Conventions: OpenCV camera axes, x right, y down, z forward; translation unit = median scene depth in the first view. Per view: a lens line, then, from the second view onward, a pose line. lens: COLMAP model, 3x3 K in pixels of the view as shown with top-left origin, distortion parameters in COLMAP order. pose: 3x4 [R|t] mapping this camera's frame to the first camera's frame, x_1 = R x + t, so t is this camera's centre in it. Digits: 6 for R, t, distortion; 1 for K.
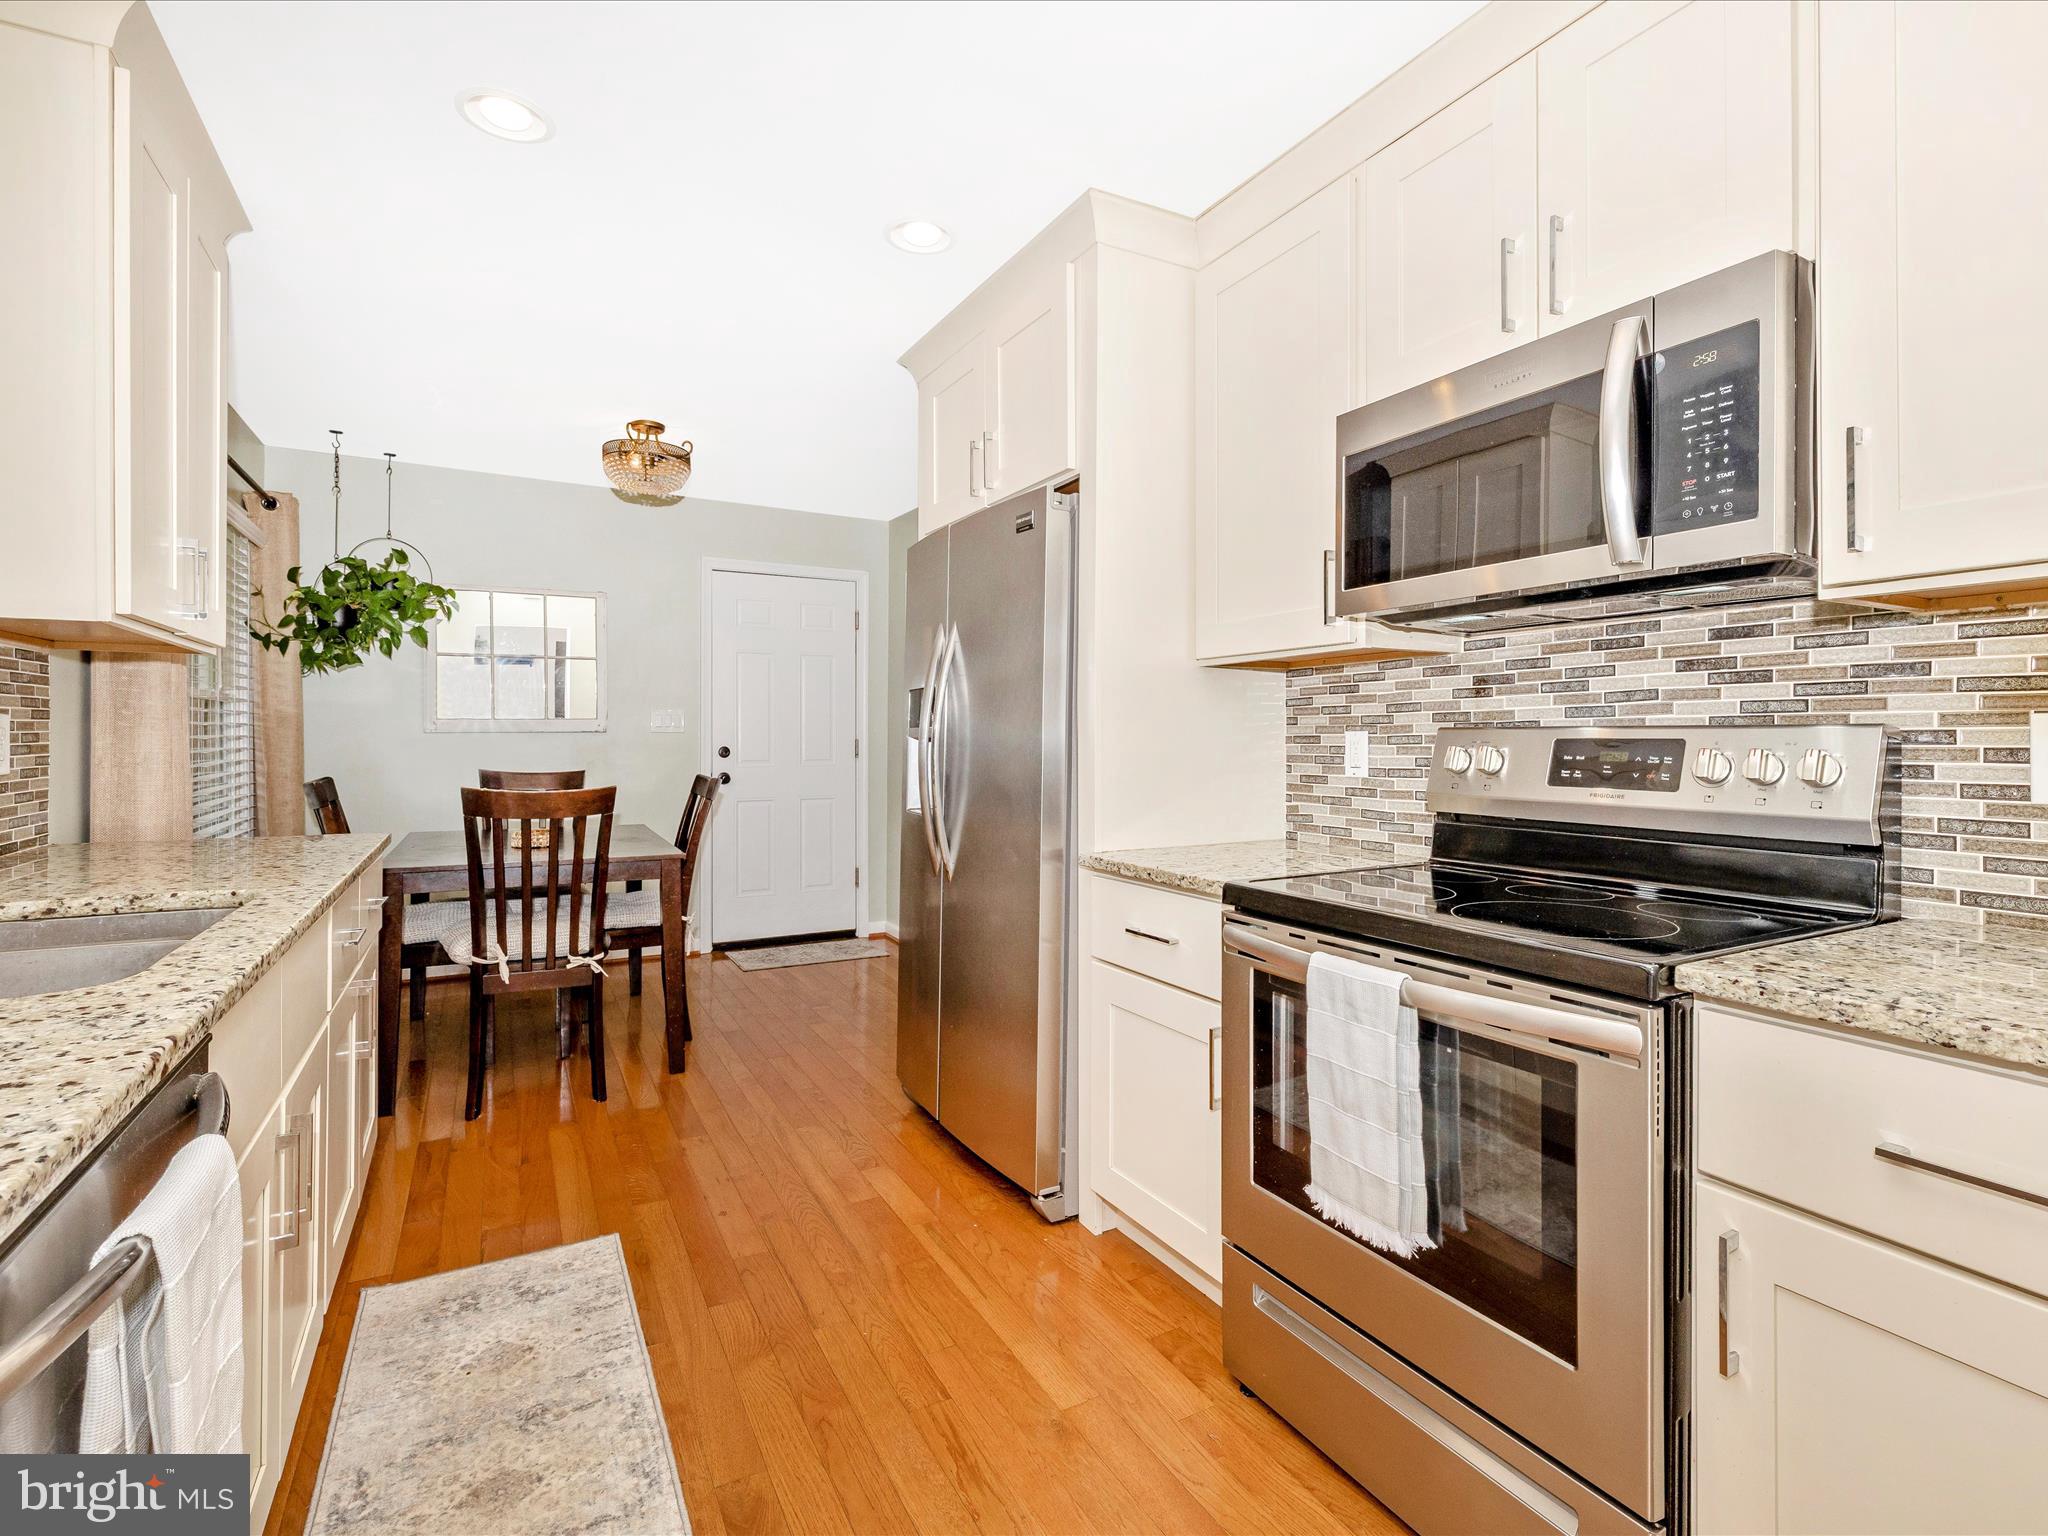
lens RADIAL K [[956.3, 0, 1028.9], [0, 956.3, 734.6], [0, 0, 1]] dist [-0.012127, 0.000603]
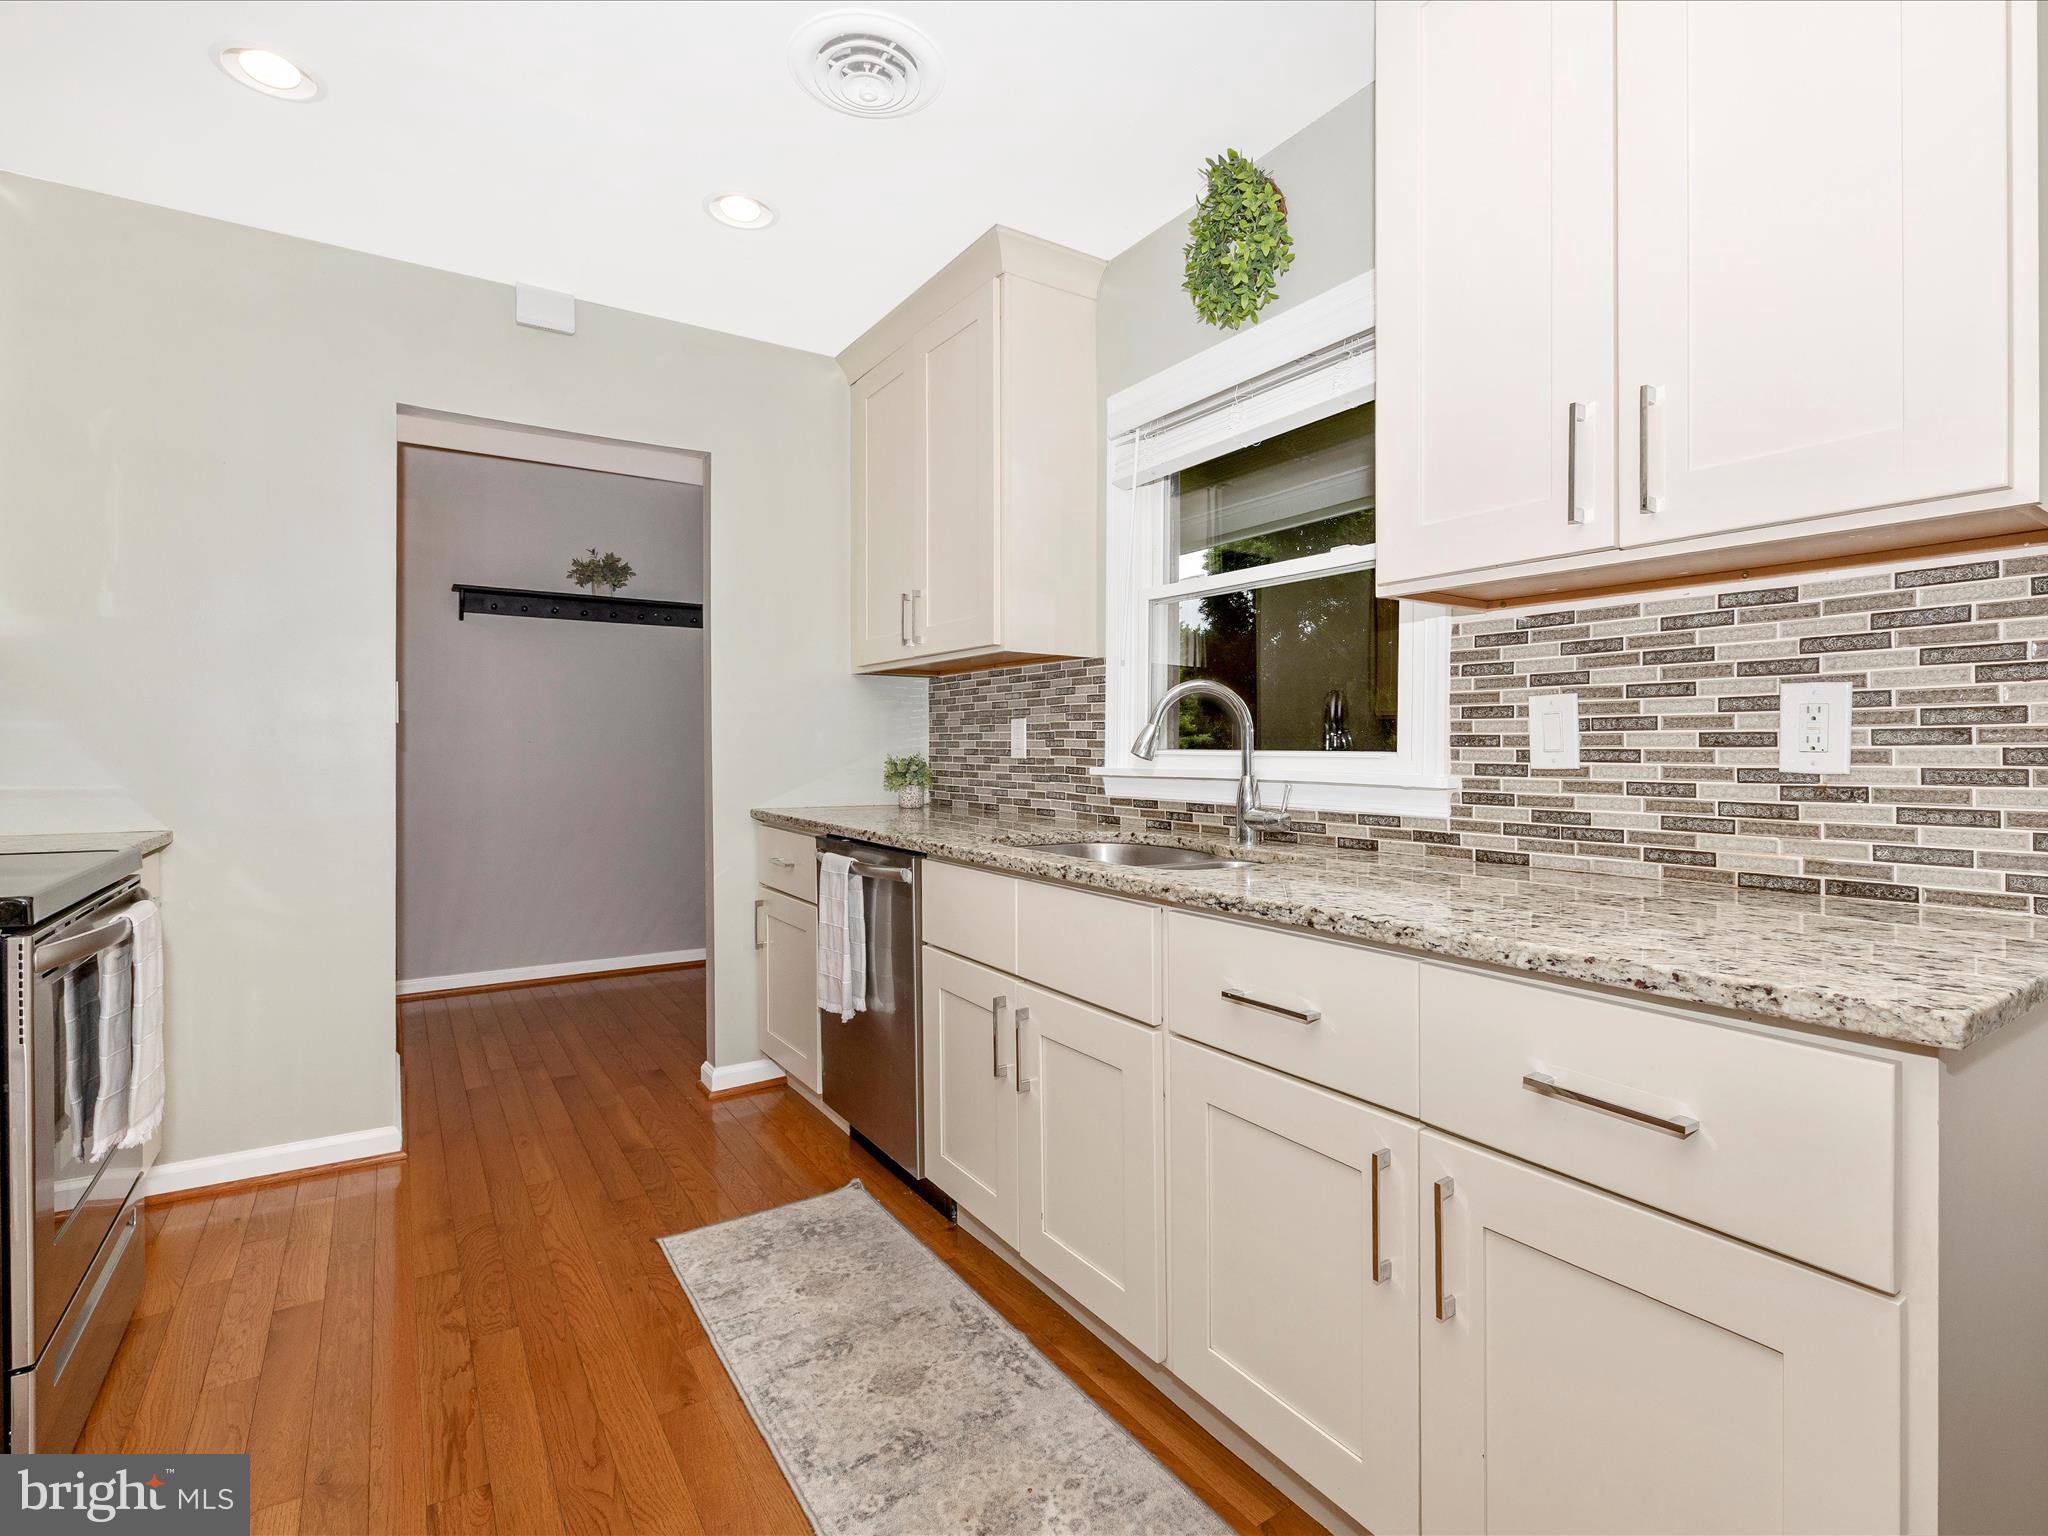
lens RADIAL K [[976.8, 0, 1032.5], [0, 976.8, 754.9], [0, 0, 1]] dist [0.000358, 0.000523]
pose [[-0.996881, -0.002344, -0.078890, -0.416034], [-0.002474, 0.999996, 0.001553, 0.026358], [0.078886, 0.001744, -0.996882, 1.461264]]
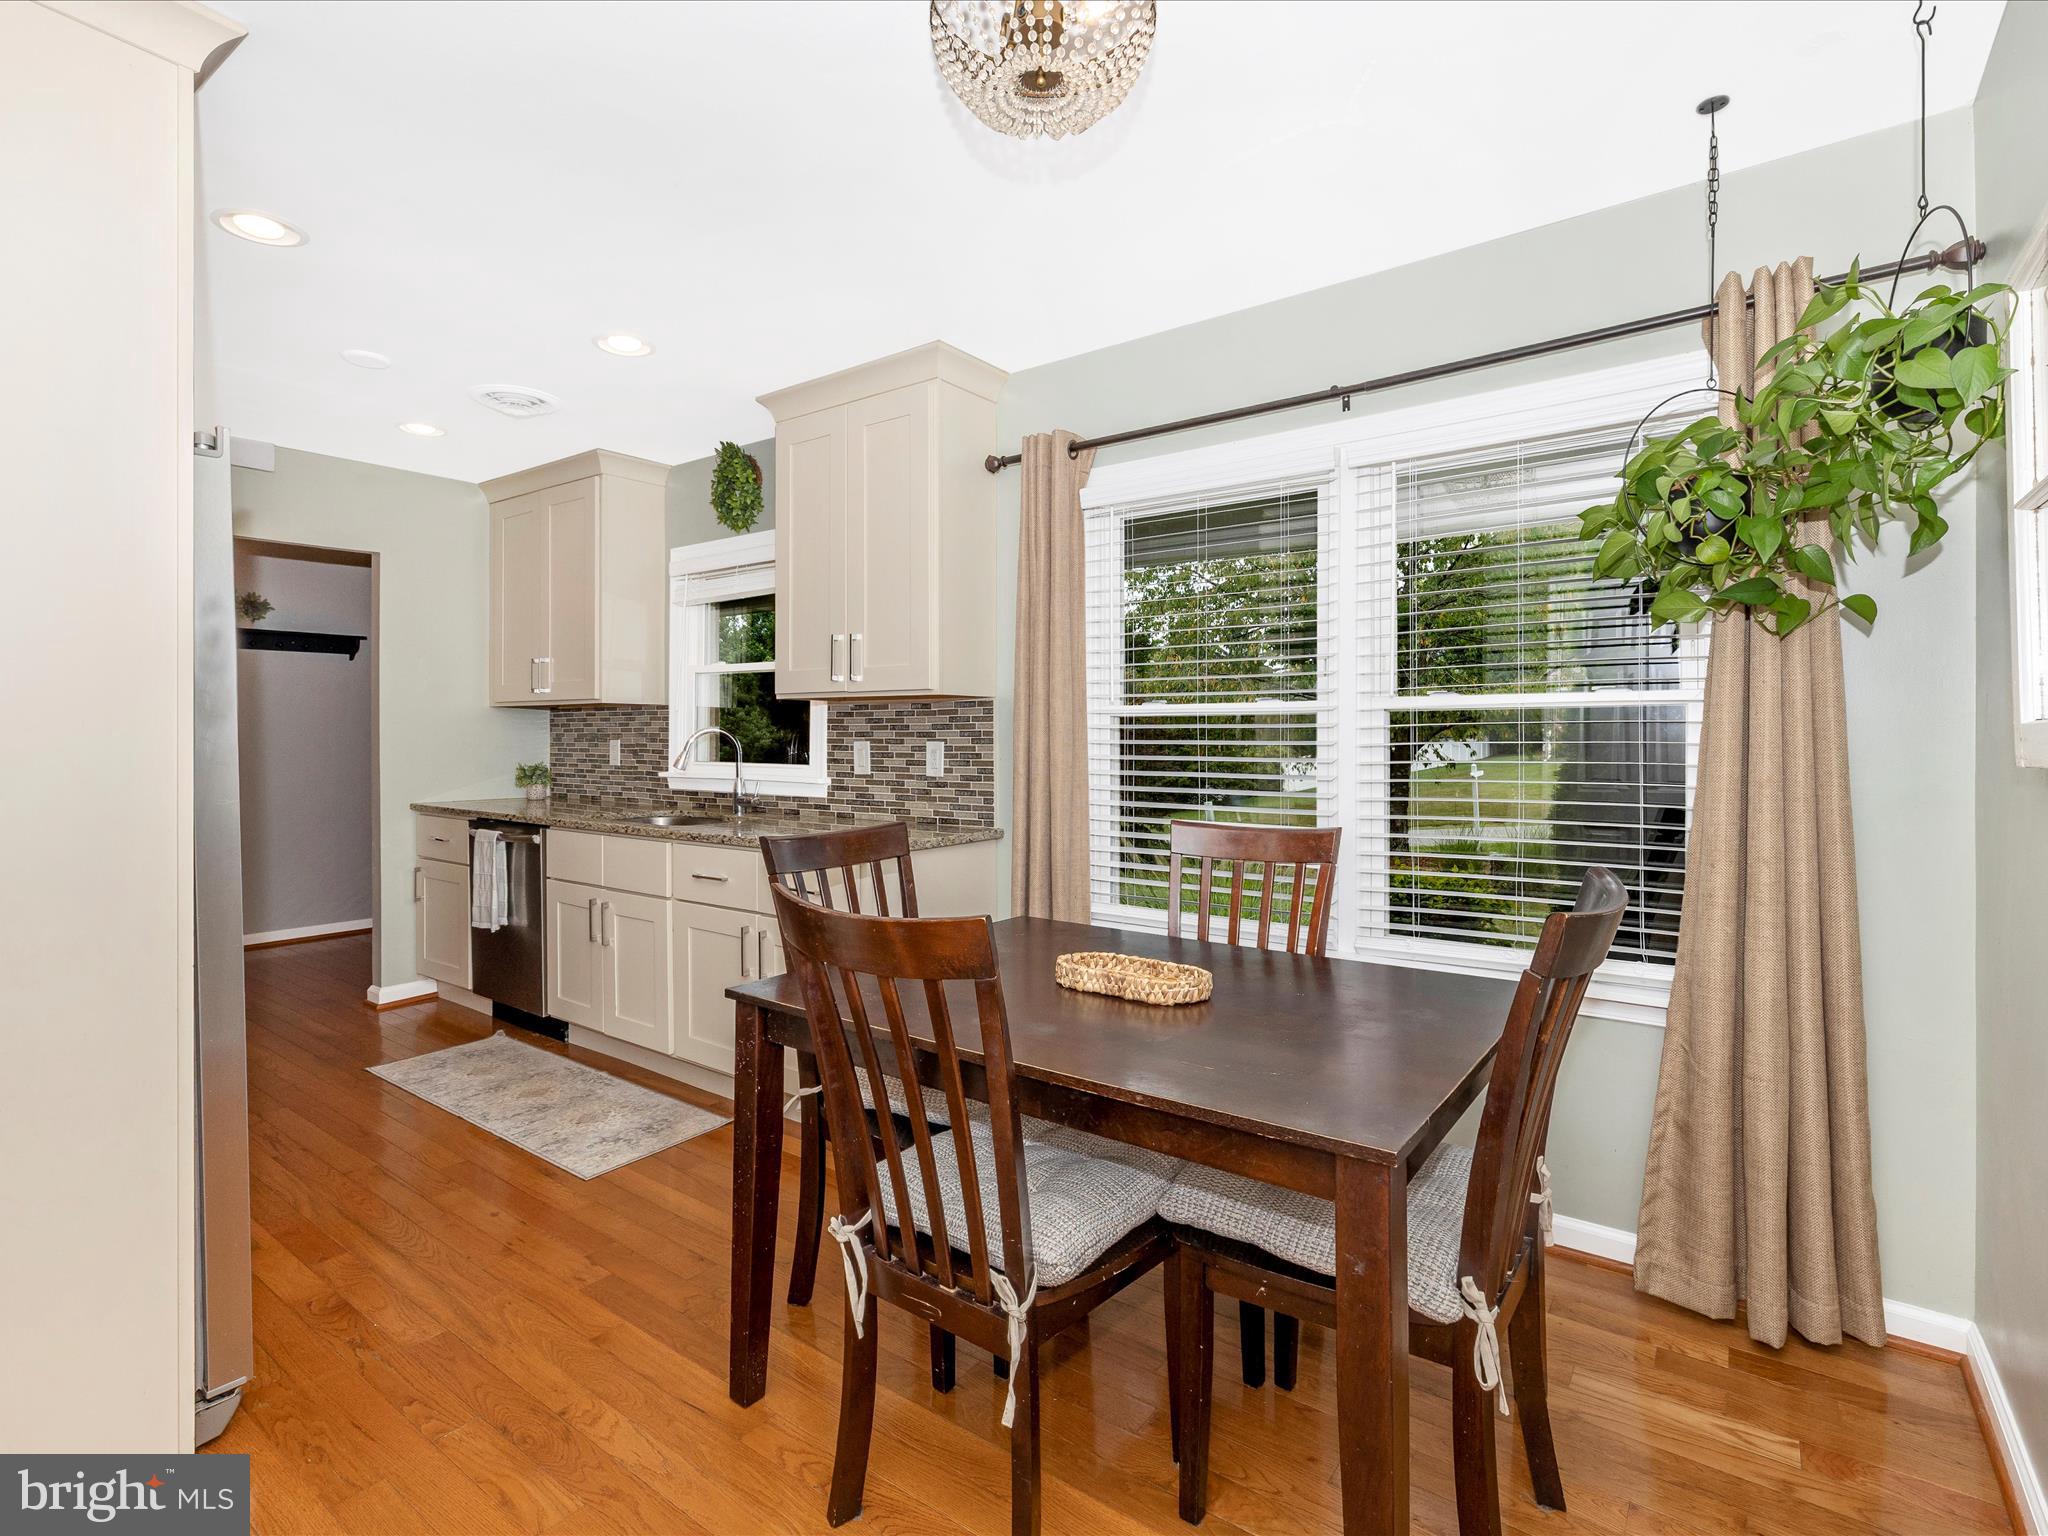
lens RADIAL K [[974.8, 0, 1024.6], [0, 974.8, 728.6], [0, 0, 1]] dist [0.002592, 0.000429]
pose [[-0.908448, -0.004967, -0.417968, -0.428453], [0.000109, 0.999927, -0.012119, -0.021562], [0.417998, -0.011055, -0.908381, 2.389228]]
